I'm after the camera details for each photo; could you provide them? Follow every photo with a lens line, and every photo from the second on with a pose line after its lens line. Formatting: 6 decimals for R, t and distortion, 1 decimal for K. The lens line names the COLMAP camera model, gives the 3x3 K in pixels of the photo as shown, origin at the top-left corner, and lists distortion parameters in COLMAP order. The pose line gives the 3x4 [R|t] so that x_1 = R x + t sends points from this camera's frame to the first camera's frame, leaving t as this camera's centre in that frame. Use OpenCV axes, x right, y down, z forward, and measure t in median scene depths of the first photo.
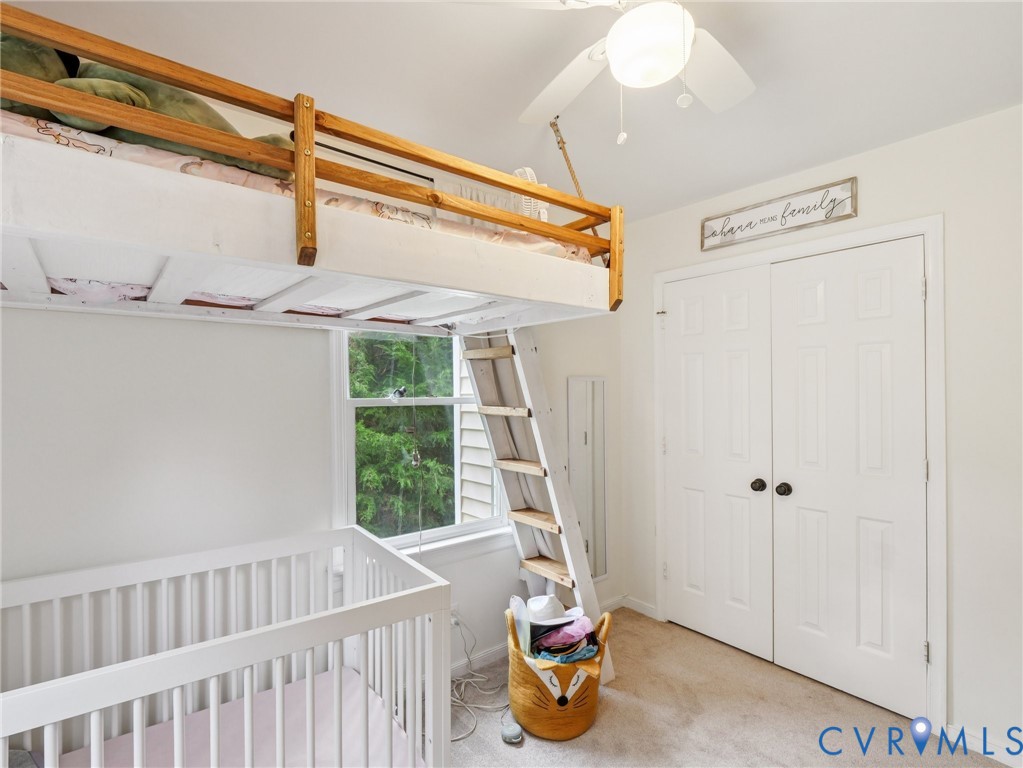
lens RADIAL K [[504.4, 0, 509.9], [0, 504.4, 384.2], [0, 0, 1]] dist [-0.010185, 0.000788]
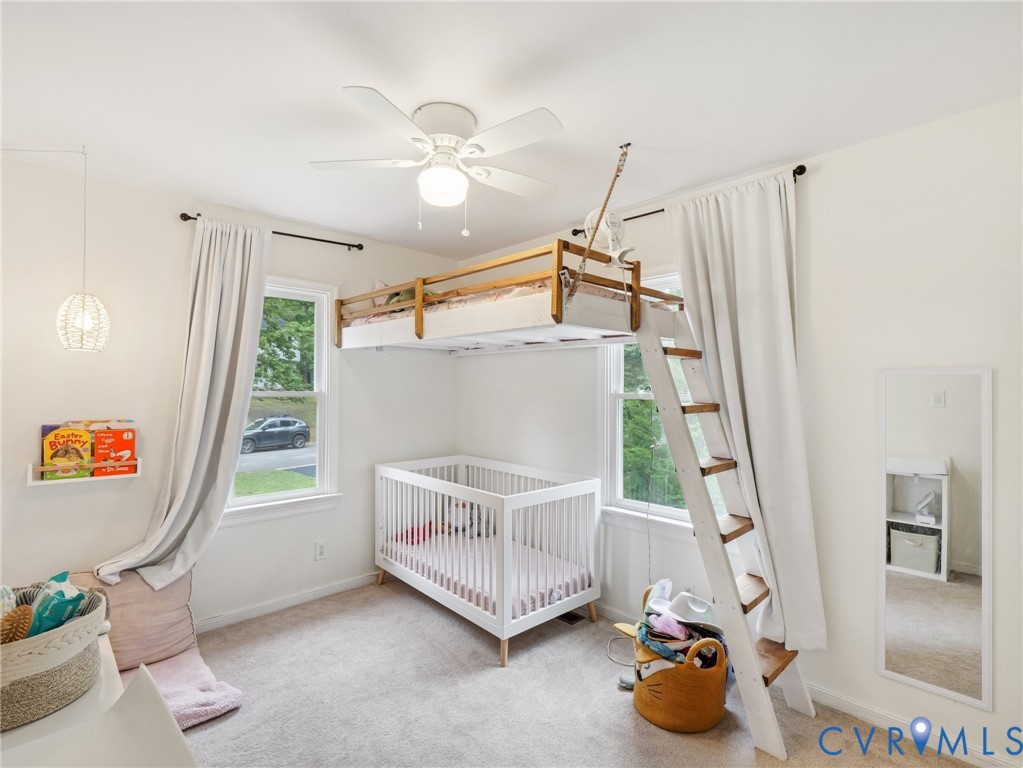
lens RADIAL K [[504.4, 0, 510.5], [0, 504.4, 382.4], [0, 0, 1]] dist [-0.010185, 0.000788]
pose [[0.082595, -0.005027, -0.996570, 1.367636], [-0.010723, 0.999925, -0.005932, 0.010117], [0.996525, 0.011176, 0.082535, 0.736275]]
